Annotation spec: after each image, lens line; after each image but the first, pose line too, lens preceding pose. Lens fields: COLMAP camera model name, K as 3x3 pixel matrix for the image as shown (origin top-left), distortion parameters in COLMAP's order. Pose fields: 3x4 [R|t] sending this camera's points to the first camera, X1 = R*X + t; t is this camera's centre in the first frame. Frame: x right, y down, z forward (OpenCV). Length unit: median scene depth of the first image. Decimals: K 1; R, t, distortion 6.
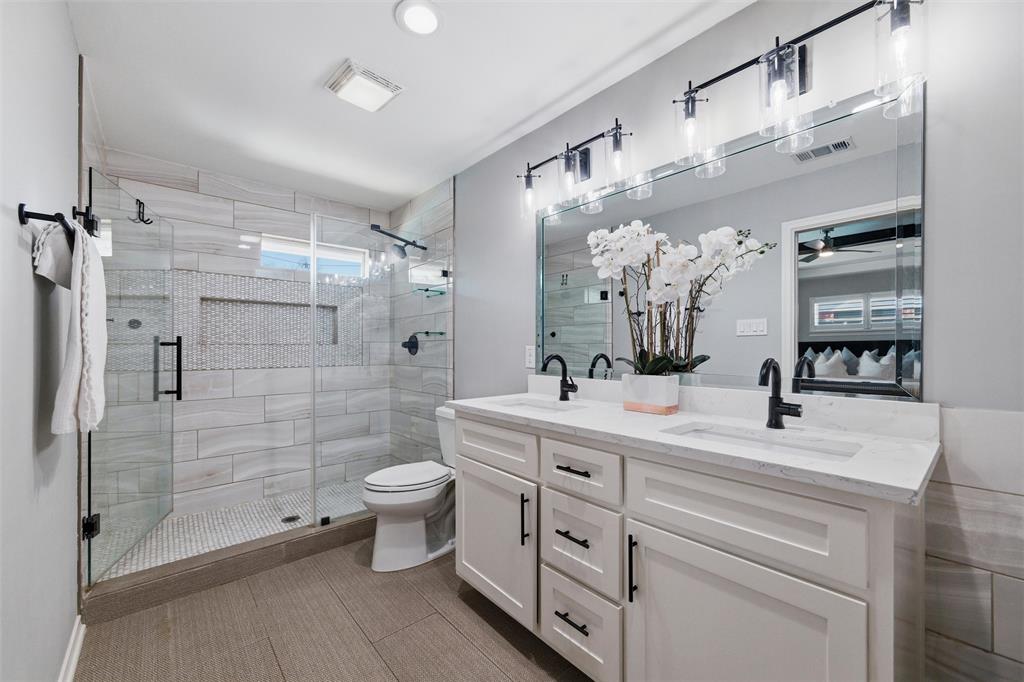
lens RADIAL K [[406.0, 0, 519.6], [0, 406.0, 345.8], [0, 0, 1]] dist [0.001578, 0.000089]
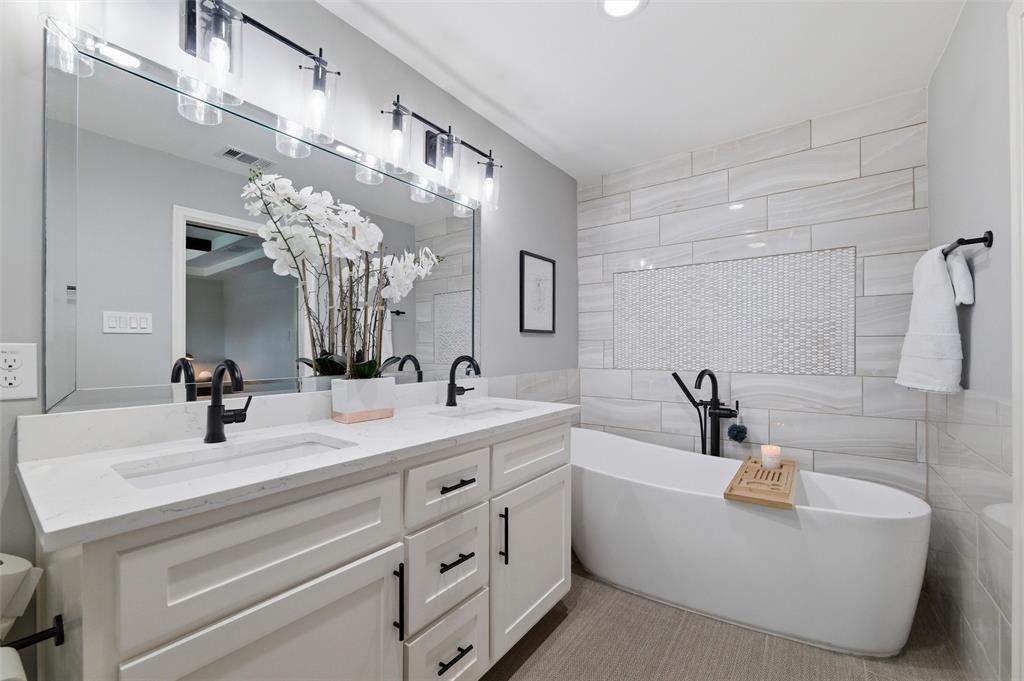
lens RADIAL K [[406.0, 0, 521.7], [0, 406.0, 346.8], [0, 0, 1]] dist [0.001578, 0.000089]
pose [[-0.211388, 0.009706, 0.977354, -0.623092], [-0.000595, 0.999949, -0.010059, 0.009644], [-0.977402, -0.002708, -0.211371, 0.846259]]
